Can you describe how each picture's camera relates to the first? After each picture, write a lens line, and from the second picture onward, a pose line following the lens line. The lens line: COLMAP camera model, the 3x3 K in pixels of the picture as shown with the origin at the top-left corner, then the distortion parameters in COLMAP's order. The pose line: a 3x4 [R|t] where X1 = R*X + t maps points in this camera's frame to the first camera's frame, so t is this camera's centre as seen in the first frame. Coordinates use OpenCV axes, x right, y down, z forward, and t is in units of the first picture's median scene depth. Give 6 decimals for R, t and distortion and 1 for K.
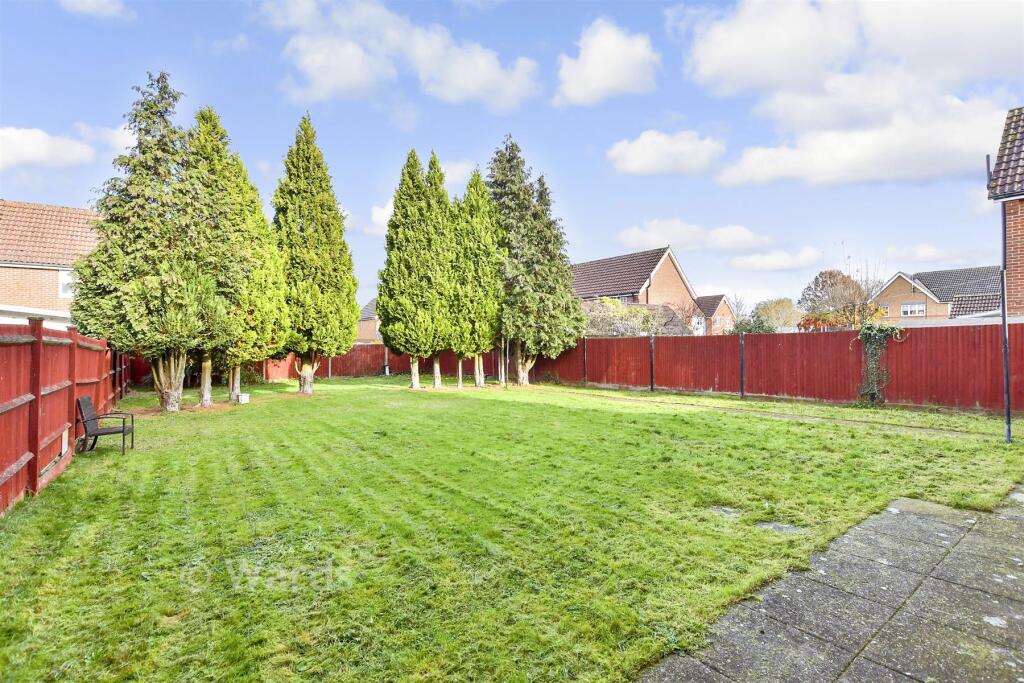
lens RADIAL K [[473.0, 0, 511.4], [0, 473.0, 340.0], [0, 0, 1]] dist [-0.013886, 0.000030]
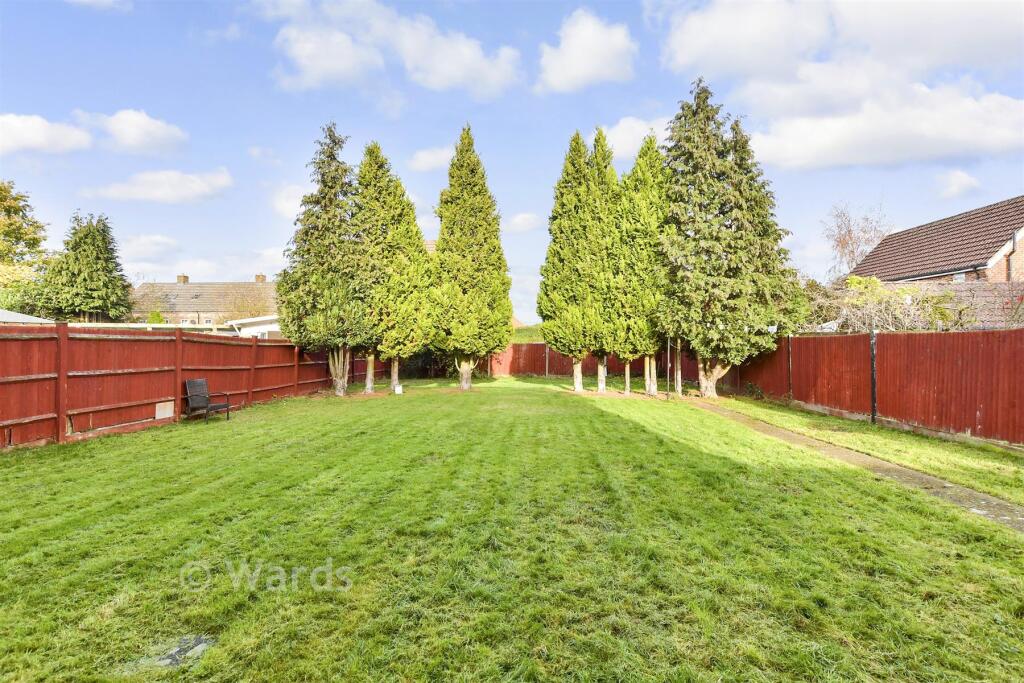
lens RADIAL K [[473.0, 0, 511.1], [0, 473.0, 345.0], [0, 0, 1]] dist [-0.013886, 0.000030]
pose [[0.780180, 0.010132, -0.625473, 0.283545], [-0.003093, 0.999919, 0.012340, 0.000743], [0.625547, -0.007692, 0.780148, 0.211570]]
